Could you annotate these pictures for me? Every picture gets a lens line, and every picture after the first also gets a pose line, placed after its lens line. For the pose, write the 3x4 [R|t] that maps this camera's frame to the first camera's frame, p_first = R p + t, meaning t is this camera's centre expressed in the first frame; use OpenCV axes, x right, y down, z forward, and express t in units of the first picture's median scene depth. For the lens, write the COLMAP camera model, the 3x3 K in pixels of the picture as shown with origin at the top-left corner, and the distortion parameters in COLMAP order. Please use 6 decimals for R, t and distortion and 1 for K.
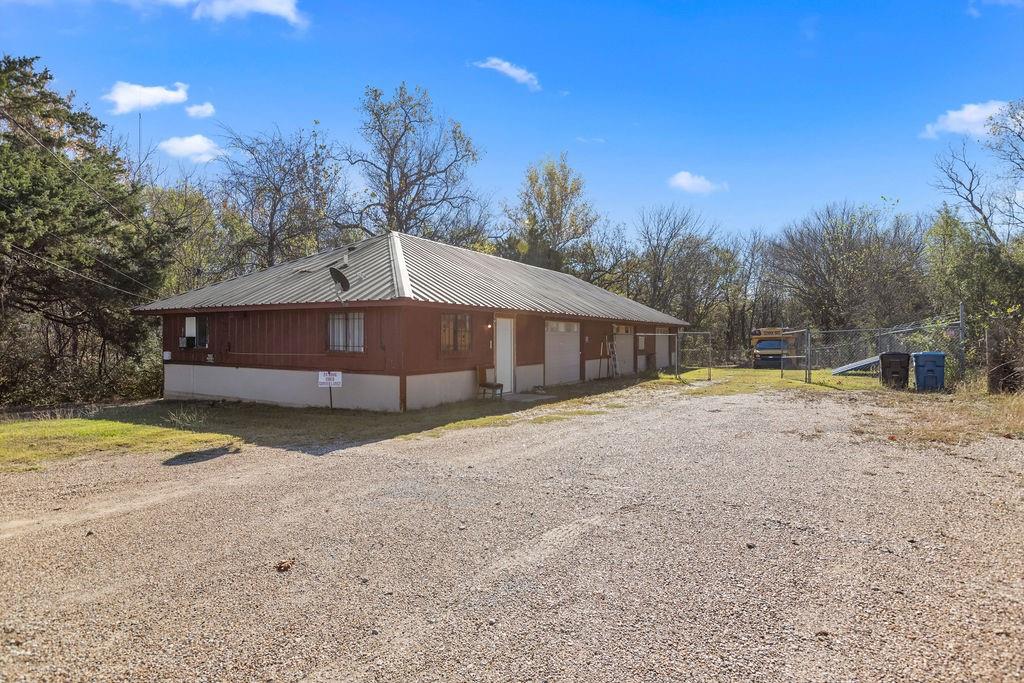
lens RADIAL K [[532.4, 0, 512.9], [0, 532.4, 345.4], [0, 0, 1]] dist [-0.002716, -0.000156]
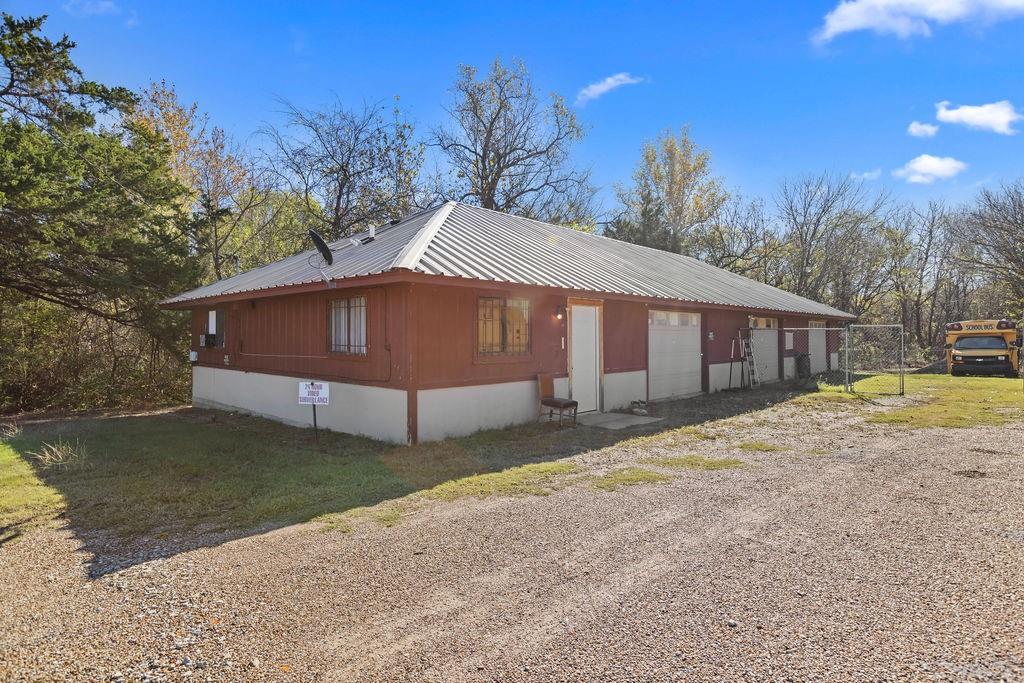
lens RADIAL K [[532.4, 0, 508.3], [0, 532.4, 334.3], [0, 0, 1]] dist [-0.002716, -0.000156]
pose [[0.972617, -0.003971, -0.232380, 0.036711], [-0.000178, 0.999841, -0.017832, -0.000380], [0.232413, 0.017385, 0.972462, 0.218516]]
